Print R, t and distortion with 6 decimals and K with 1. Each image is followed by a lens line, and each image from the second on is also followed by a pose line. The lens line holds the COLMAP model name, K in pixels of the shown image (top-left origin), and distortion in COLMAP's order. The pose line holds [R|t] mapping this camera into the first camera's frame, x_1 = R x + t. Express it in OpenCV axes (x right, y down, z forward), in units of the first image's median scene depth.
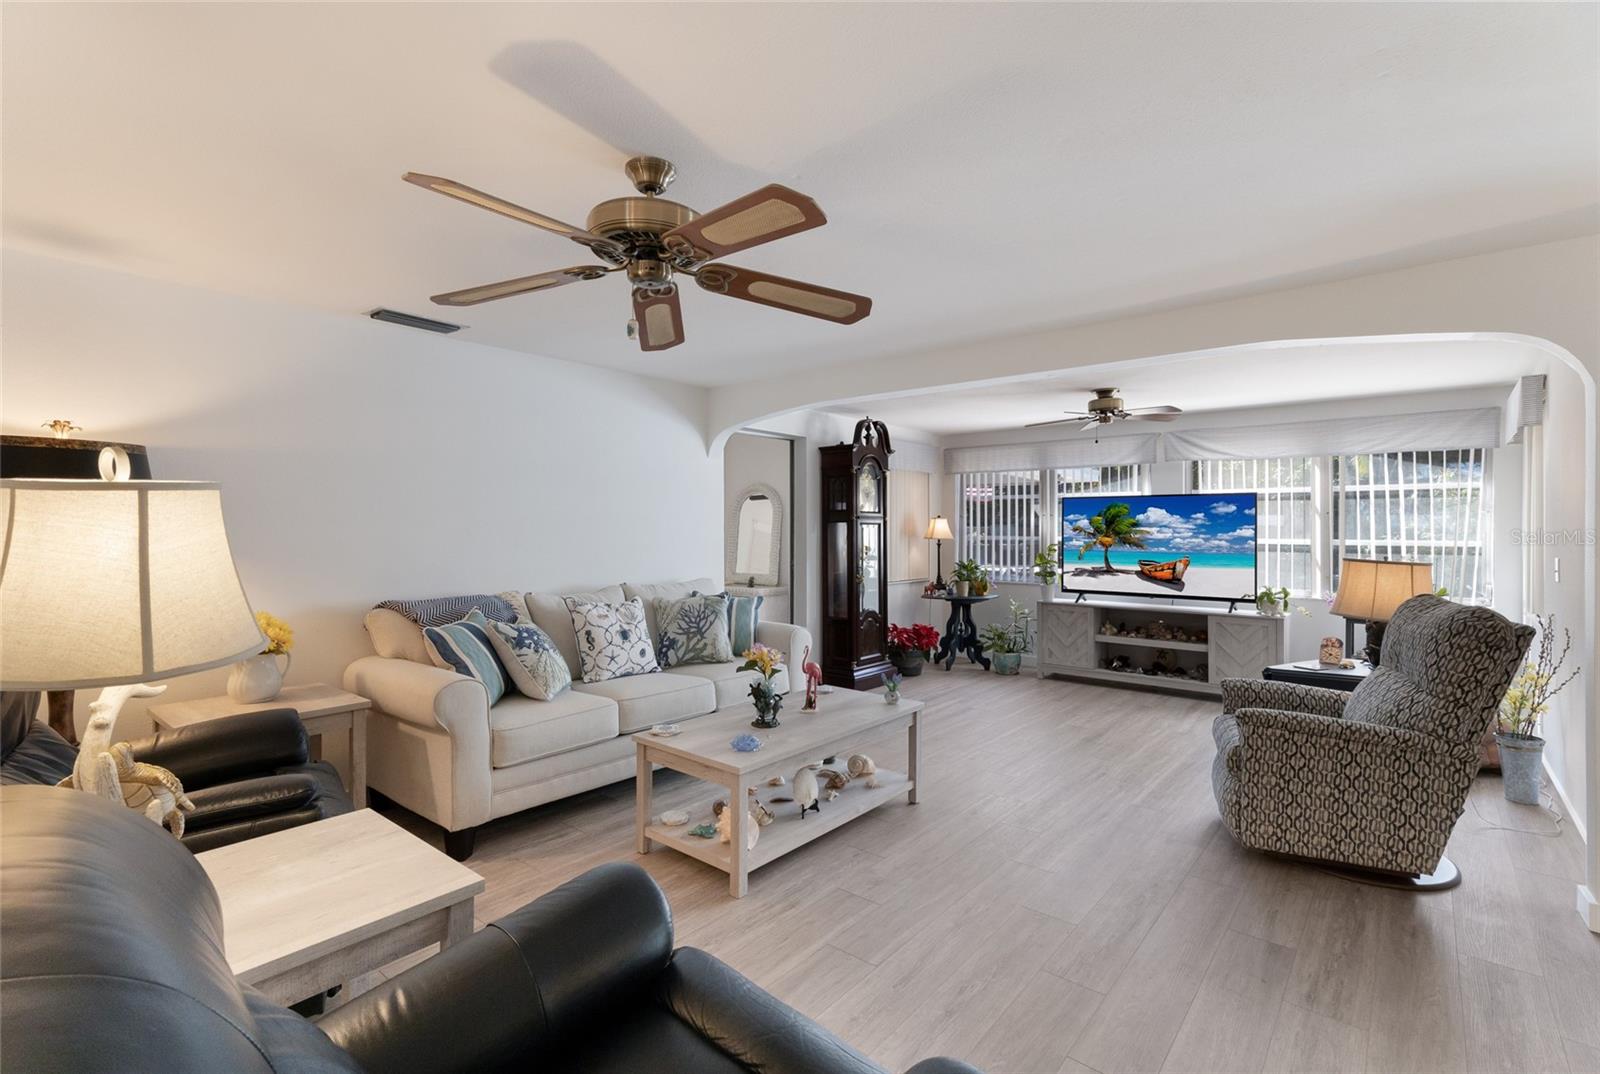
lens RADIAL K [[742.0, 0, 793.0], [0, 742.0, 526.2], [0, 0, 1]] dist [0.027808, -0.000327]
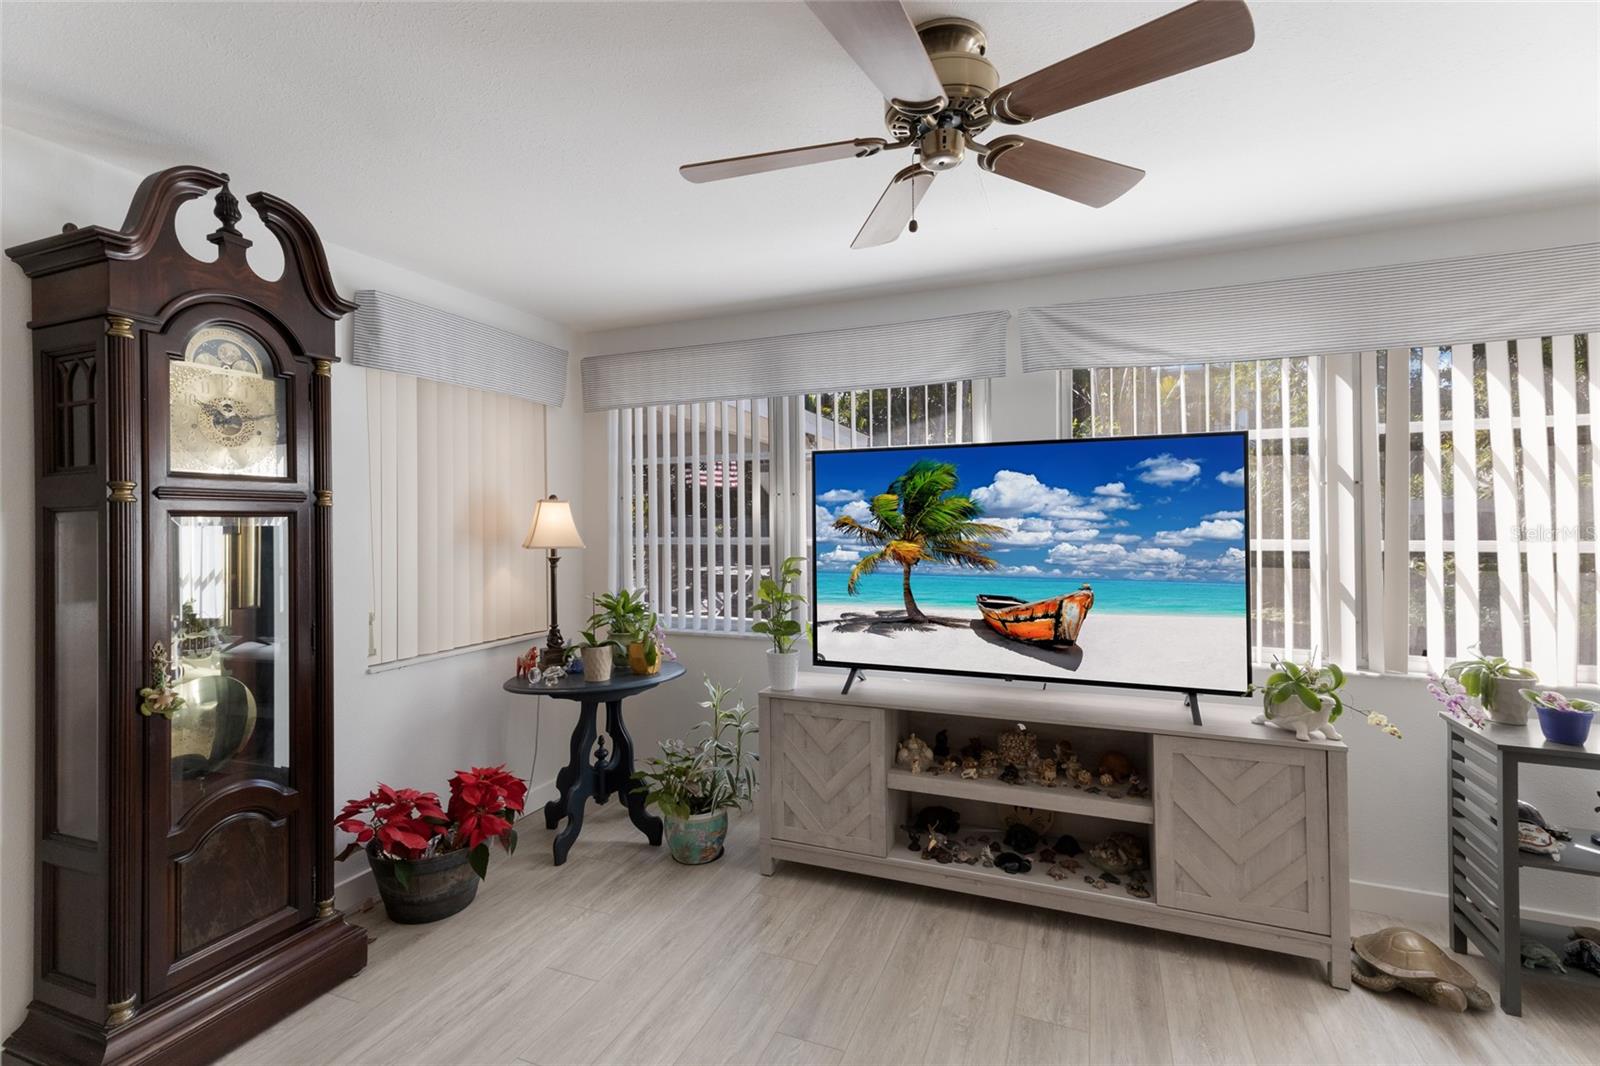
lens RADIAL K [[731.2, 0, 798.1], [0, 731.2, 518.8], [0, 0, 1]] dist [-0.001491, -0.000024]
pose [[0.947270, -0.010616, 0.320260, 0.226092], [0.009486, 0.999942, 0.005088, -0.001144], [-0.320296, -0.001782, 0.947316, 0.624437]]
